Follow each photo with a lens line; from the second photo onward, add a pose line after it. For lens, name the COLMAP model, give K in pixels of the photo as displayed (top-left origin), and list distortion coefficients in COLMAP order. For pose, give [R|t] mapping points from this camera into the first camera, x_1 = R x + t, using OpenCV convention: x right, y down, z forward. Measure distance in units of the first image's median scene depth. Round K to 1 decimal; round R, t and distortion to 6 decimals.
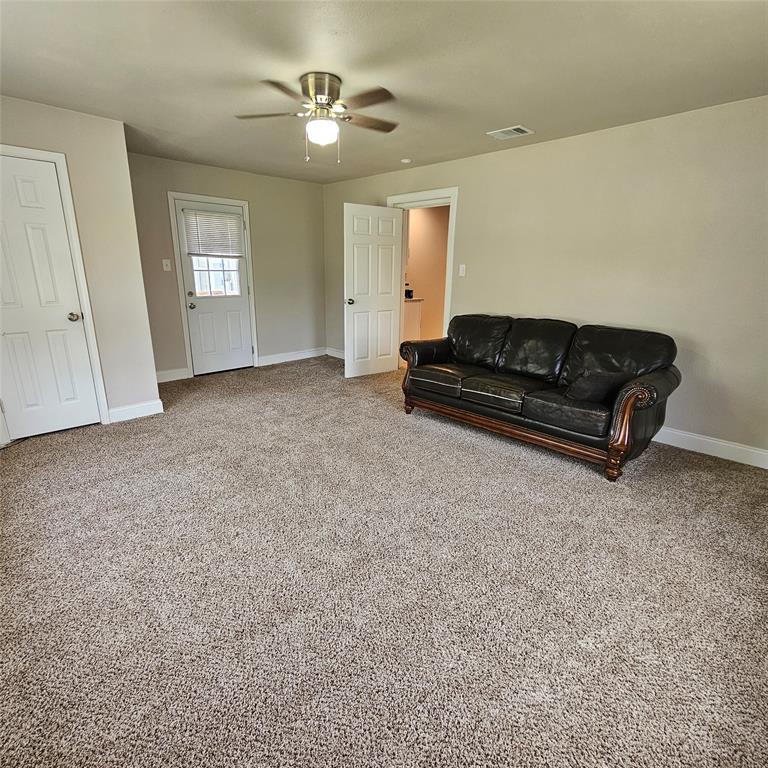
lens RADIAL K [[412.3, 0, 384.0], [0, 412.3, 384.0], [0, 0, 1]] dist [0.001039, 0.000721]
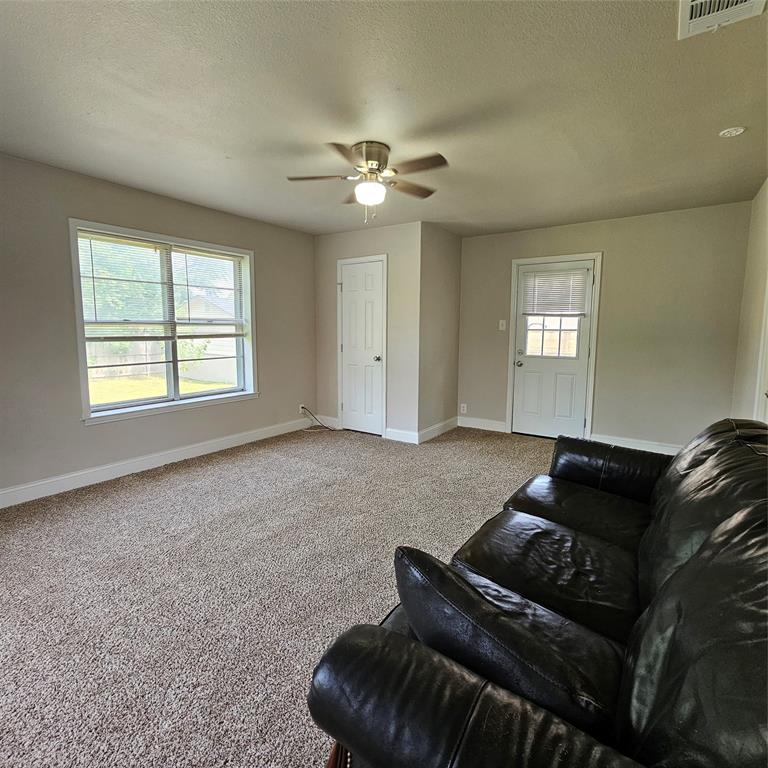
lens RADIAL K [[426.2, 0, 382.0], [0, 426.2, 374.0], [0, 0, 1]] dist [0.000535, -0.001708]
pose [[0.192118, 0.097975, -0.976469, 0.960275], [-0.267696, 0.962503, 0.043905, -0.234569], [0.944155, 0.252962, 0.211141, 0.907799]]
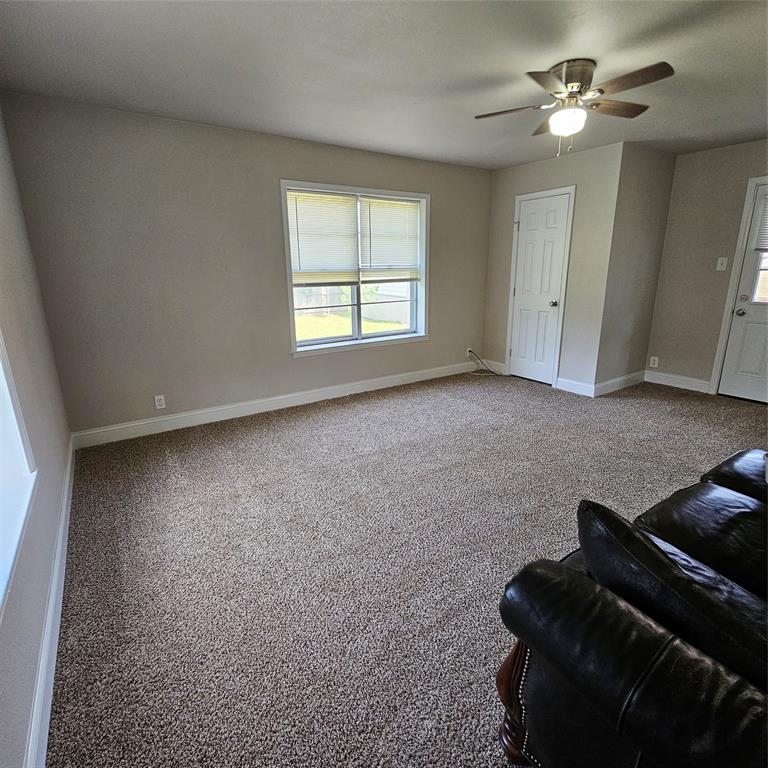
lens RADIAL K [[422.9, 0, 380.6], [0, 422.9, 377.7], [0, 0, 1]] dist [0.001927, -0.002972]
pose [[-0.187892, 0.240151, -0.952378, 0.992276], [-0.252855, 0.925138, 0.283167, -0.243930], [0.949084, 0.294019, -0.113102, 0.872983]]
